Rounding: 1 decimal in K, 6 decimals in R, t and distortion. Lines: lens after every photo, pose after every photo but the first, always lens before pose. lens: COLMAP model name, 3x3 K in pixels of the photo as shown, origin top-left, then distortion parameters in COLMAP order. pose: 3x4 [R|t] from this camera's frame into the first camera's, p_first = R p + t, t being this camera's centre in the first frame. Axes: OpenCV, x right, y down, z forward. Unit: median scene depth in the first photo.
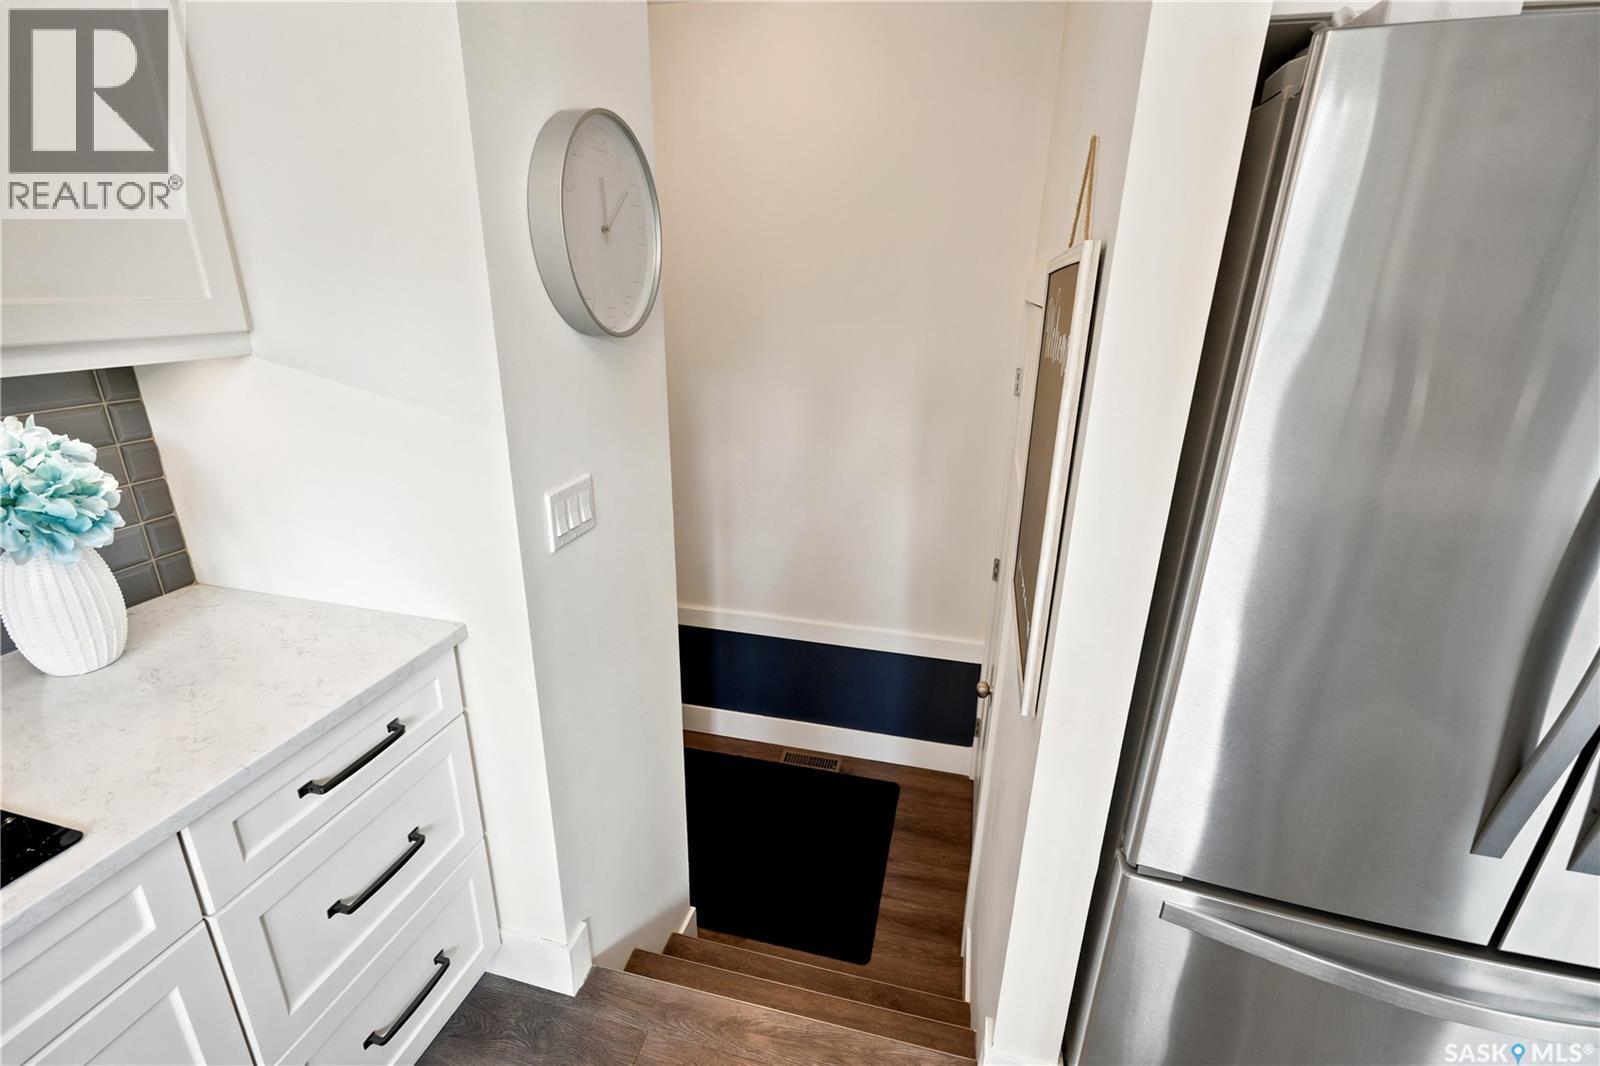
lens RADIAL K [[704.9, 0, 801.1], [0, 704.9, 544.0], [0, 0, 1]] dist [-0.001444, -0.000217]
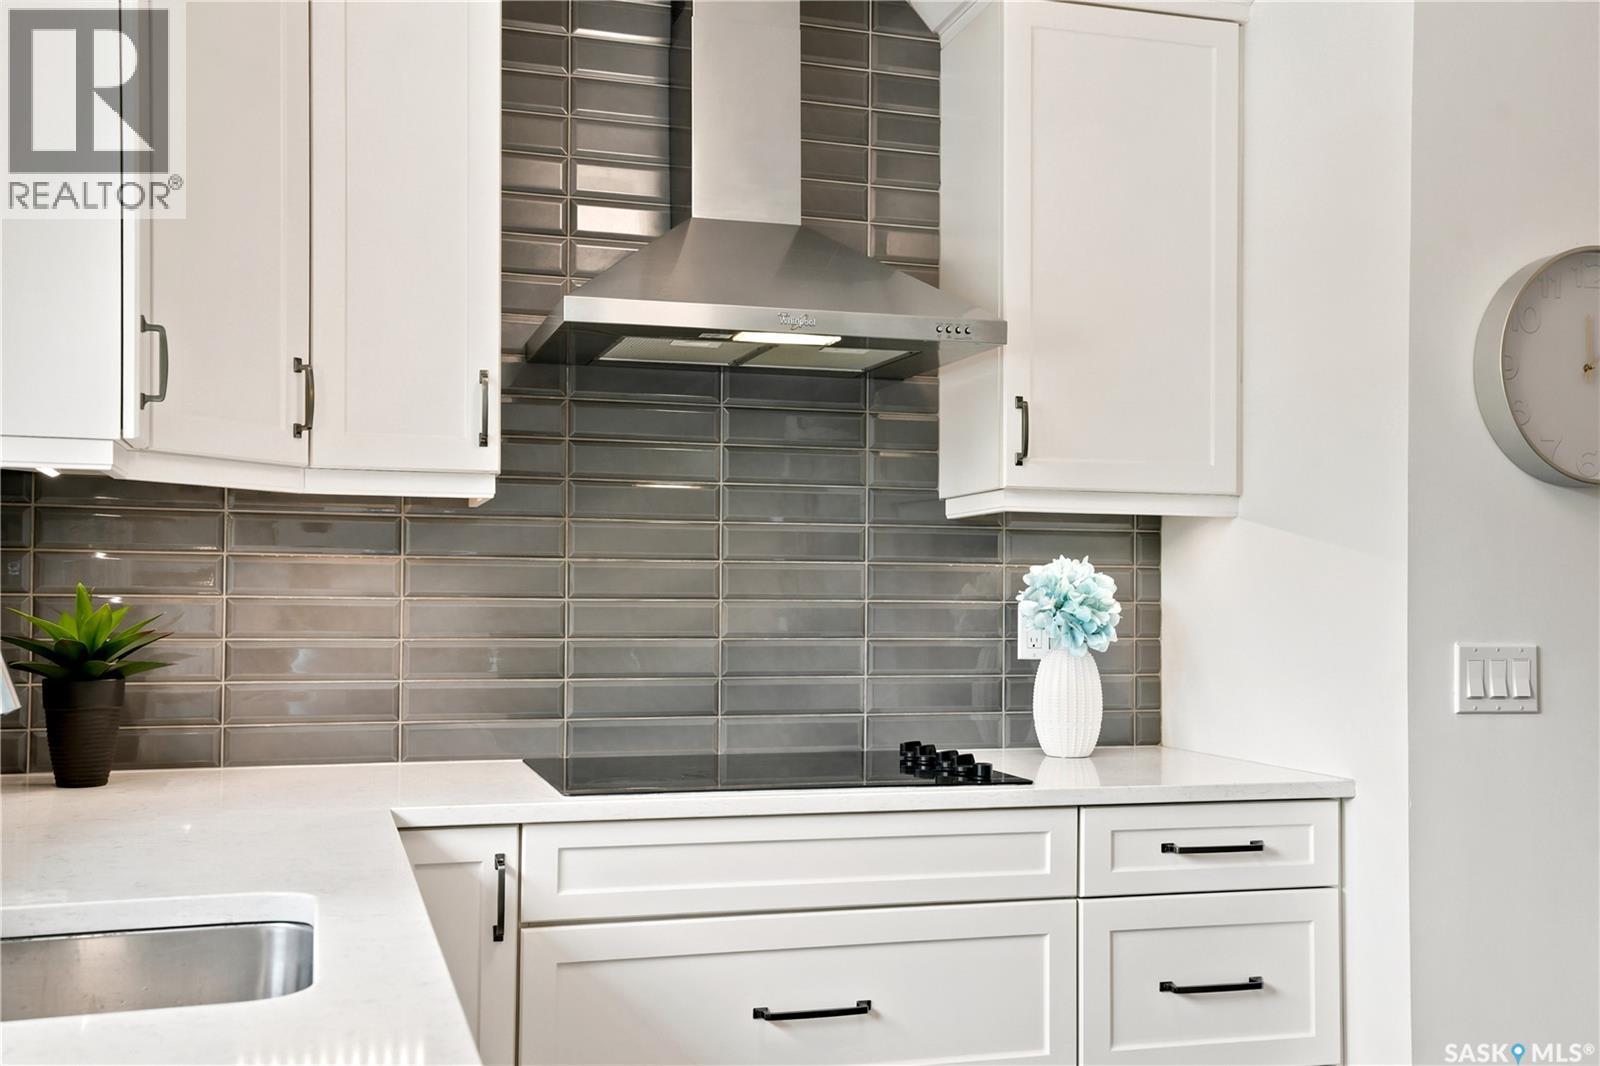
lens RADIAL K [[1554.9, 0, 800.5], [0, 1554.9, 586.3], [0, 0, 1]] dist [0.039725, 0.018274]
pose [[0.512136, -0.033121, -0.858266, 0.984997], [-0.287324, 0.935080, -0.207534, 0.546652], [0.809421, 0.352886, 0.469372, -0.681280]]
